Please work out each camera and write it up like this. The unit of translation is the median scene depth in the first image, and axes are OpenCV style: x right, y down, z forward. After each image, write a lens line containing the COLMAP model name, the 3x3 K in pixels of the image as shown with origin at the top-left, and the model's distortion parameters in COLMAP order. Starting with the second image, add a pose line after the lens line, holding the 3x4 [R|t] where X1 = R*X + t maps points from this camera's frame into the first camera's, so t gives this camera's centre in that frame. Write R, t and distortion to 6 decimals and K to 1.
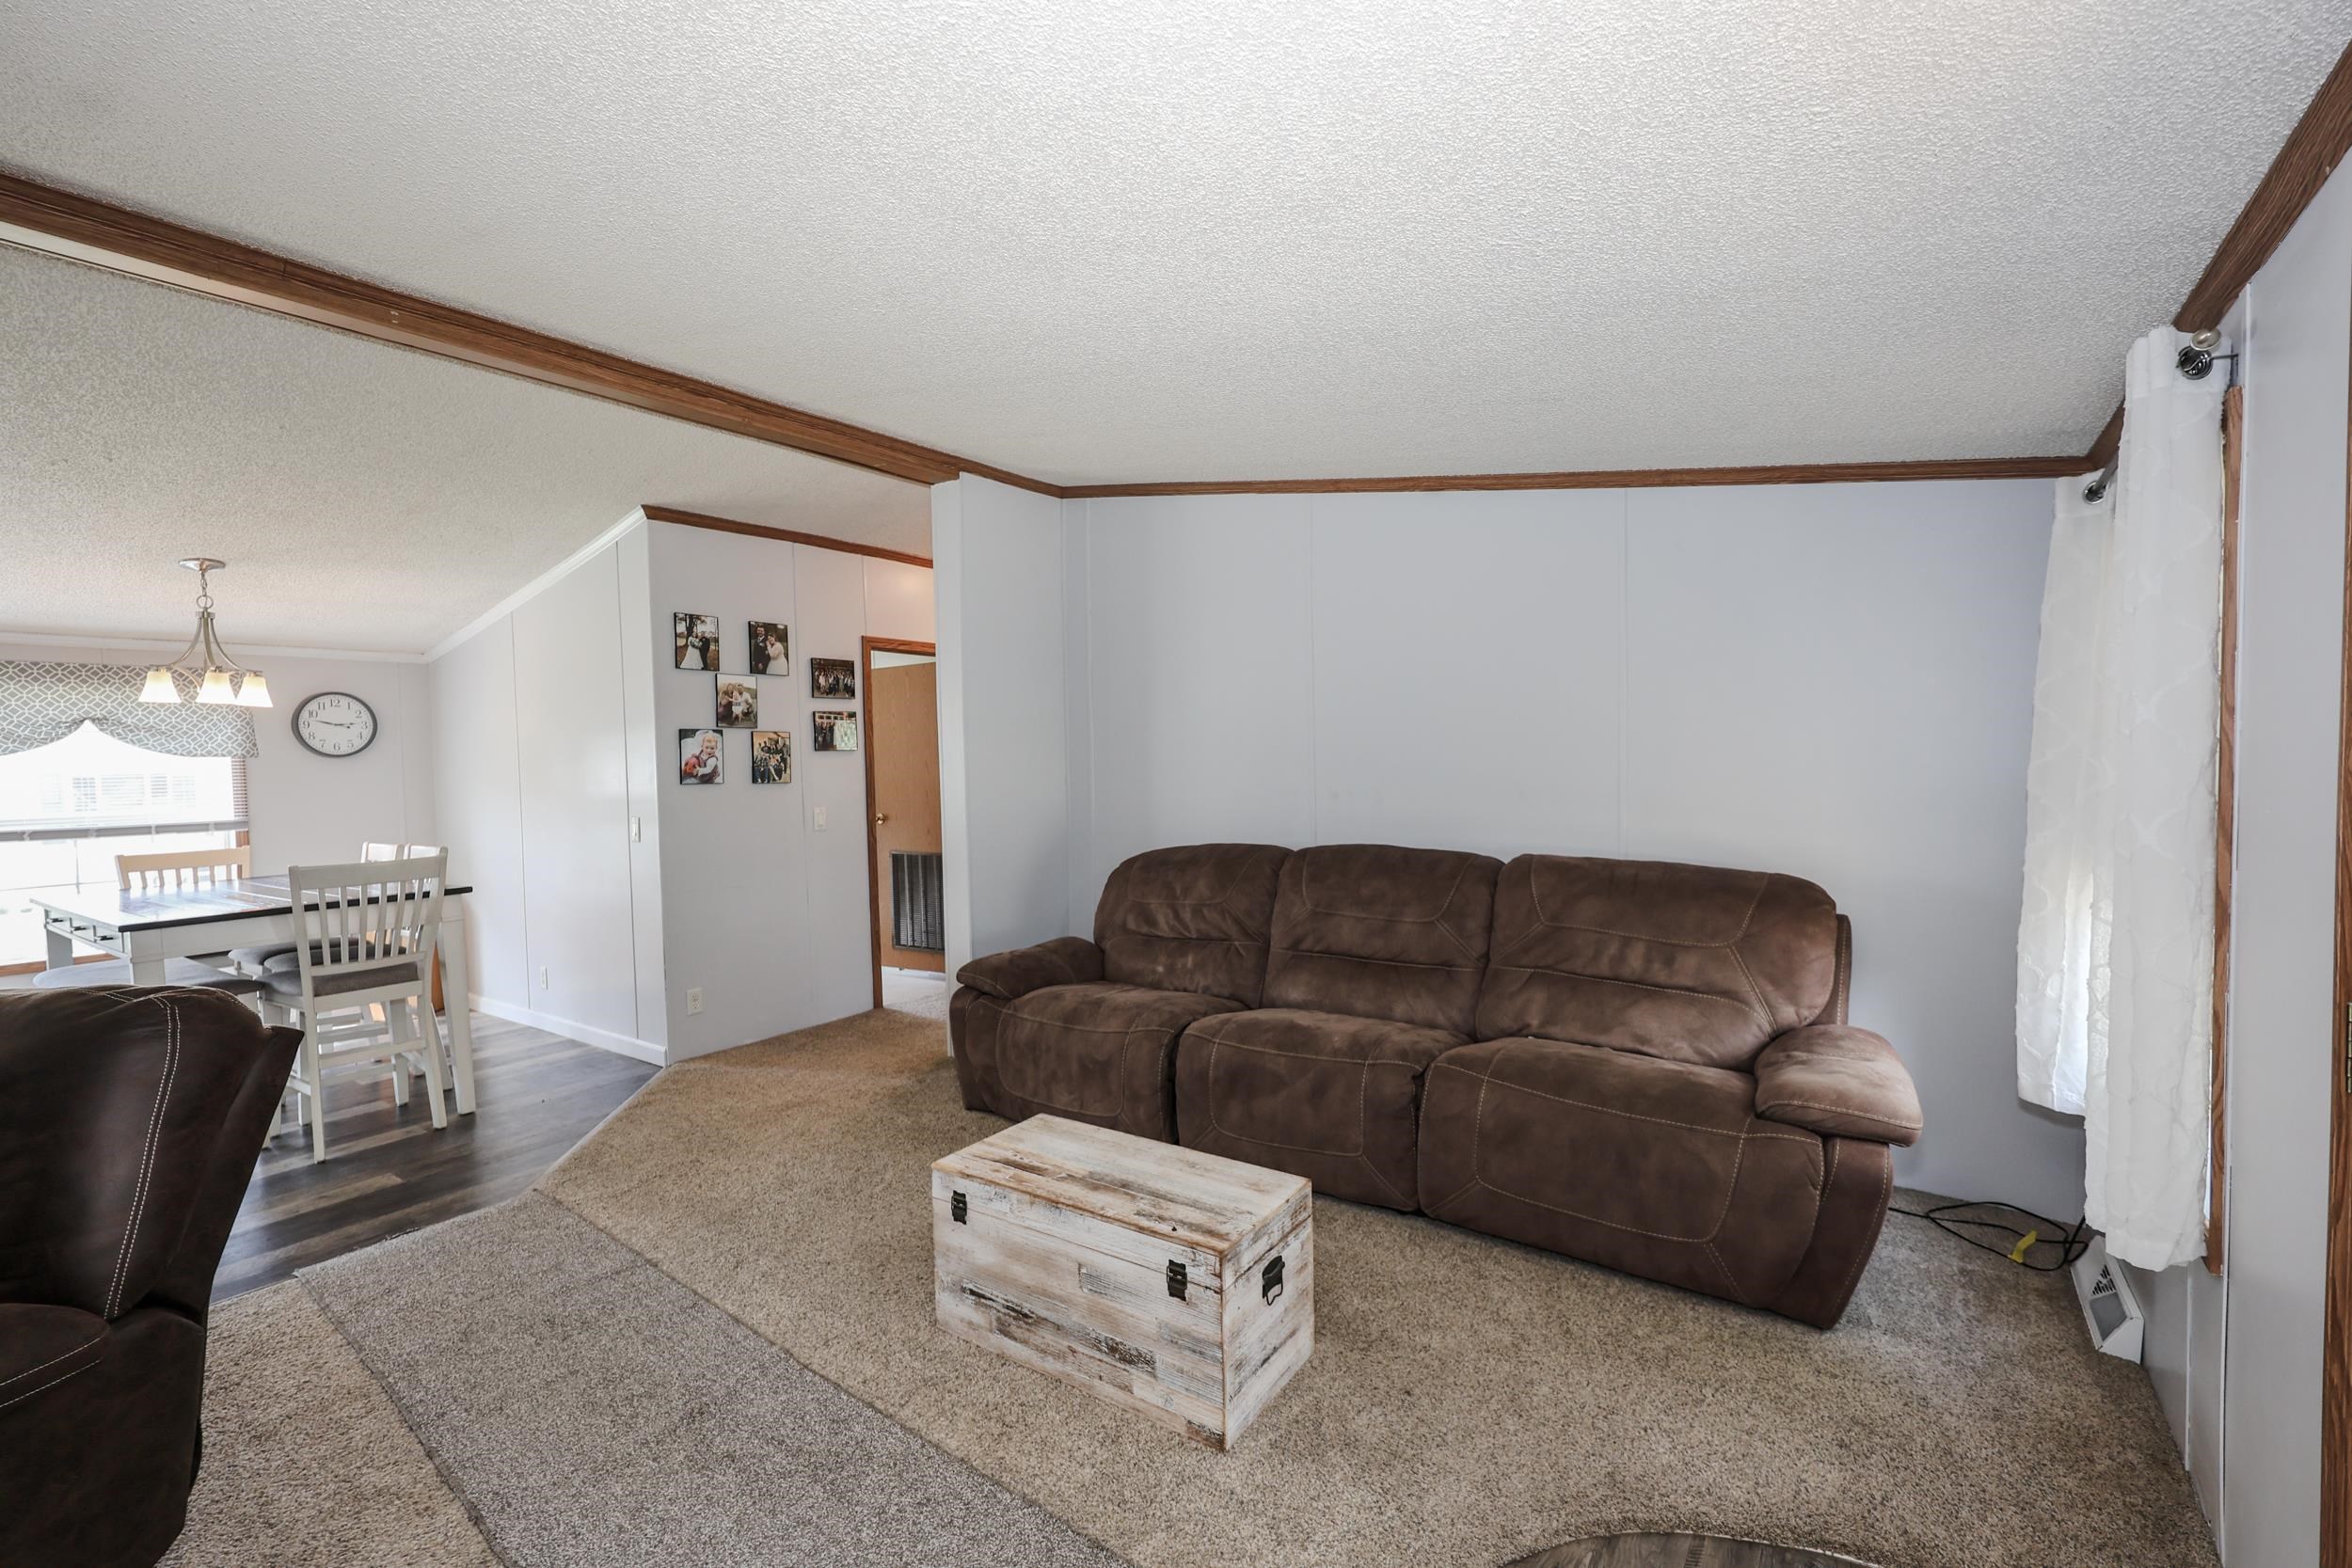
lens RADIAL K [[1055.7, 0, 1138.2], [0, 1055.7, 775.1], [0, 0, 1]] dist [-0.008289, 0.000626]
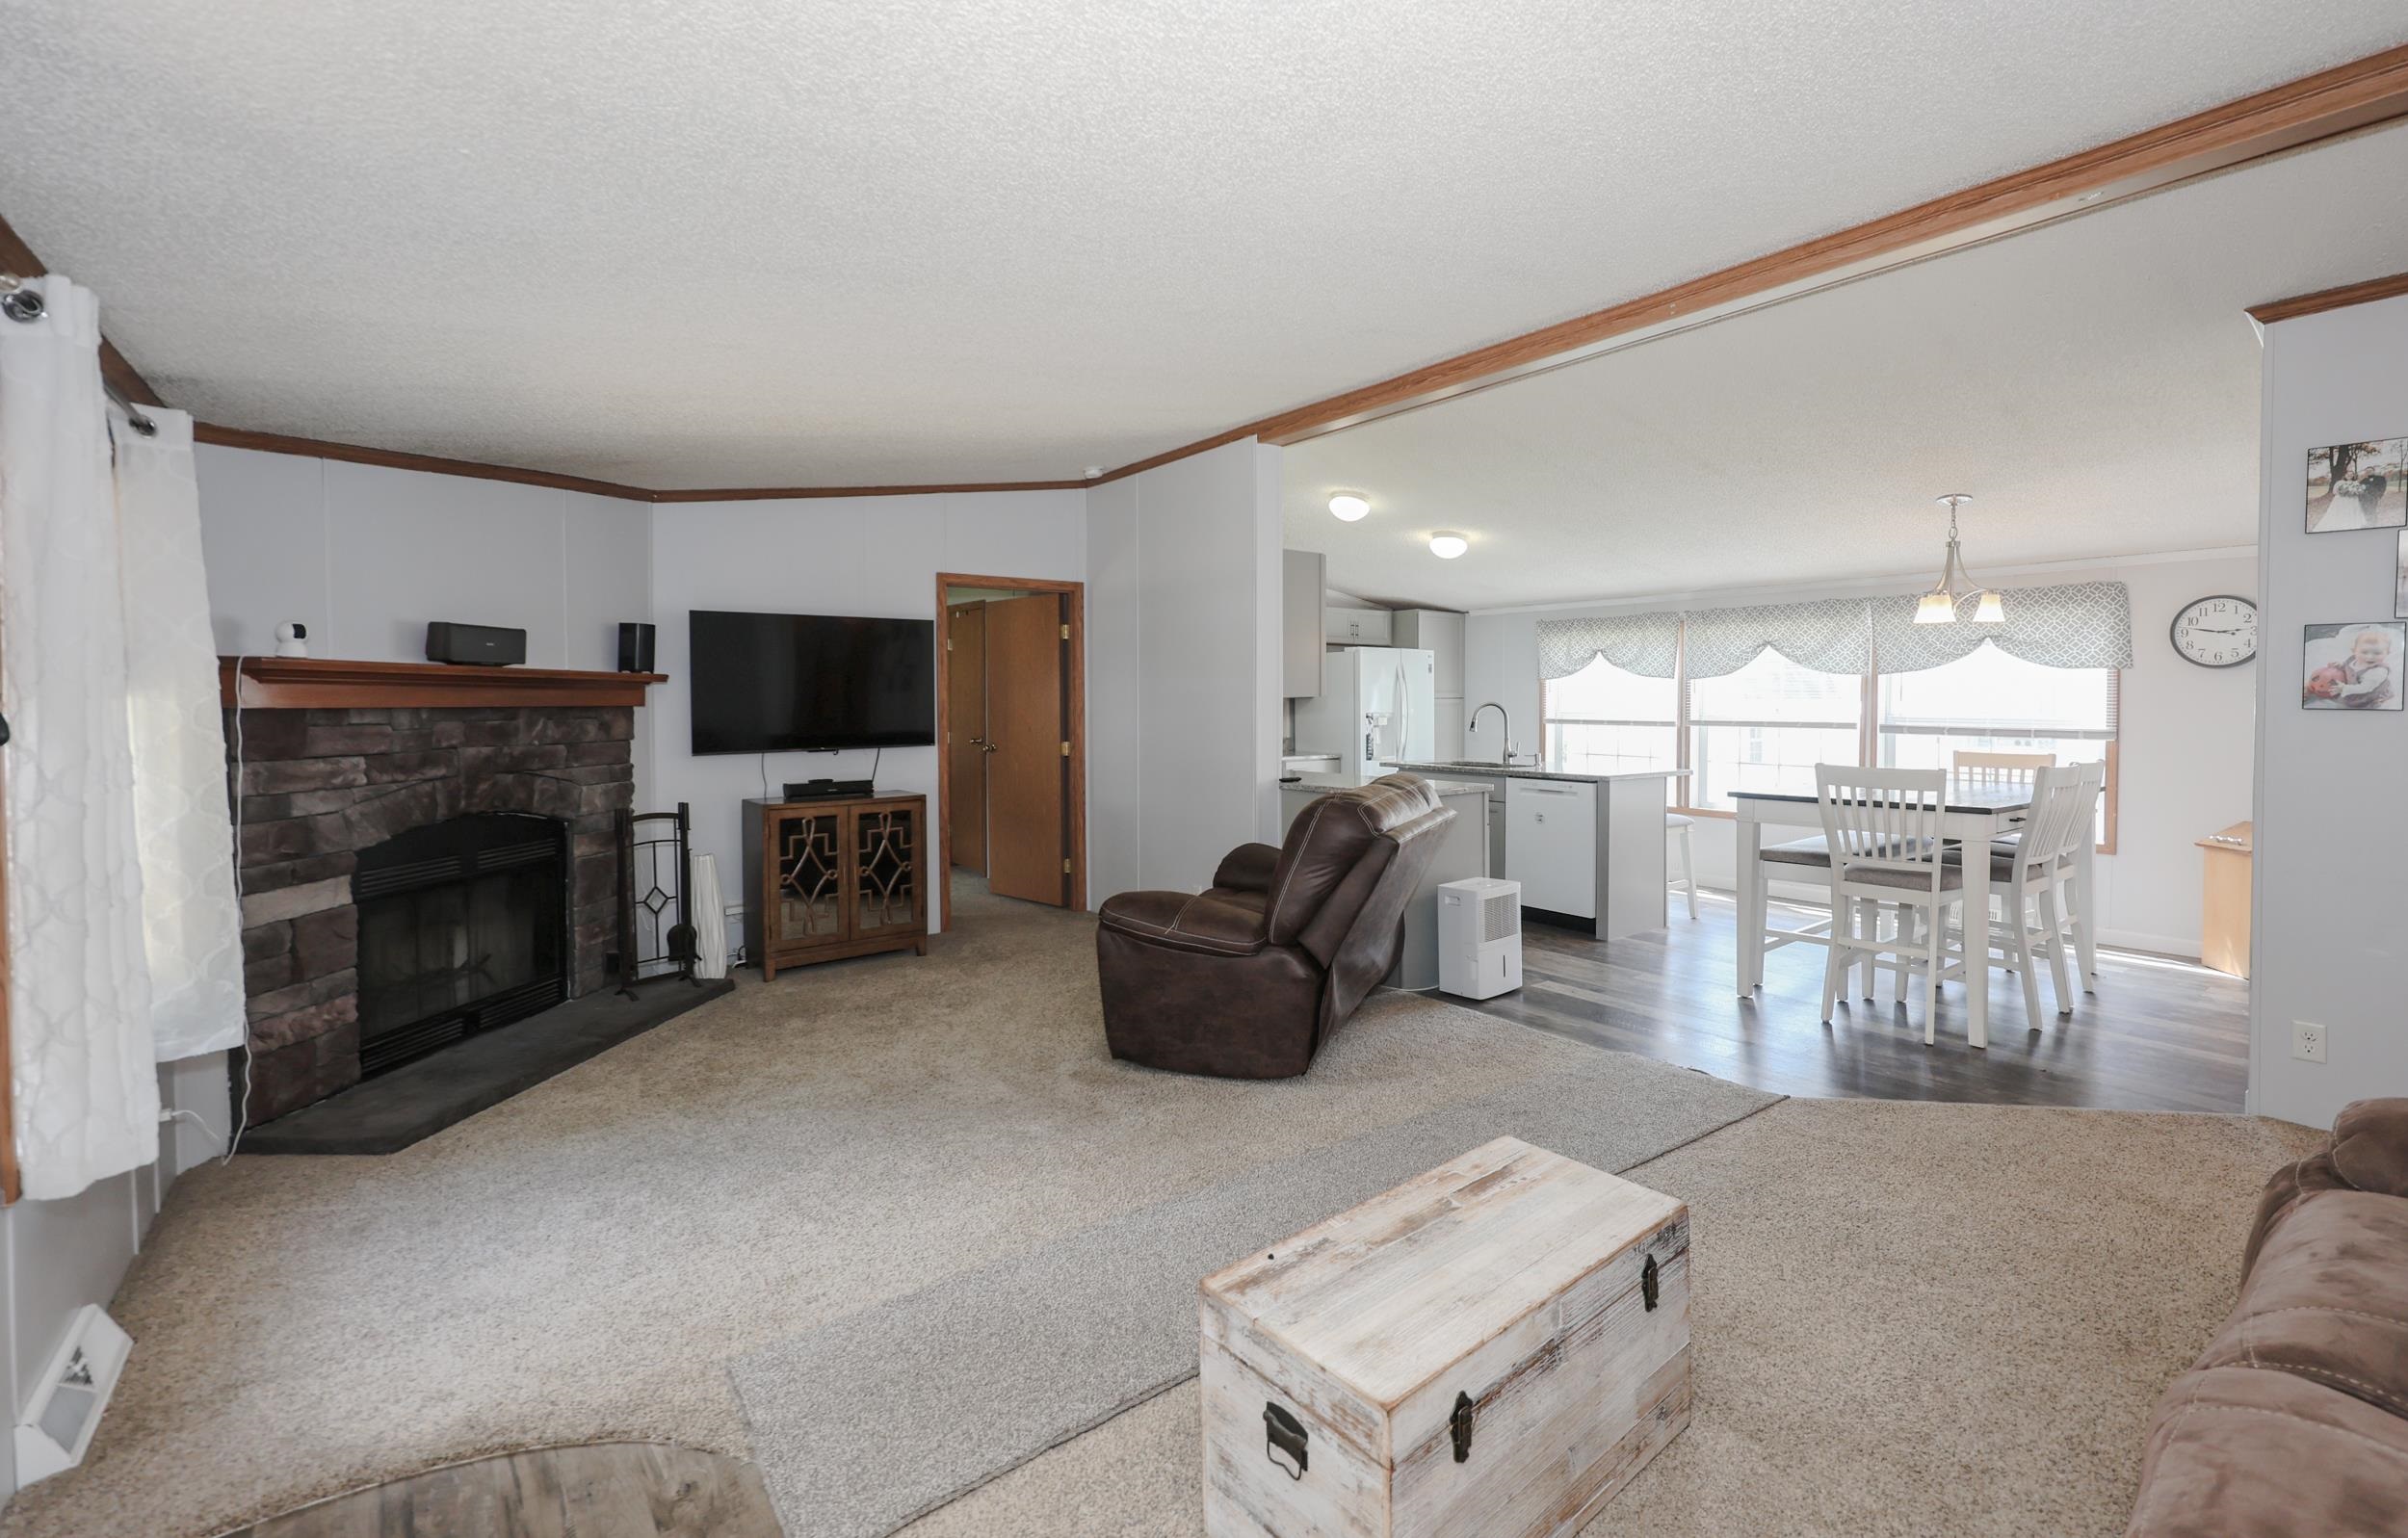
lens RADIAL K [[1018.2, 0, 1252.8], [0, 1018.2, 702.5], [0, 0, 1]] dist [-0.006032, 0.000662]
pose [[-0.243634, 0.030154, -0.969398, 0.344334], [-0.010634, 0.999373, 0.033759, -0.009646], [0.969809, 0.018534, -0.243161, 0.513848]]
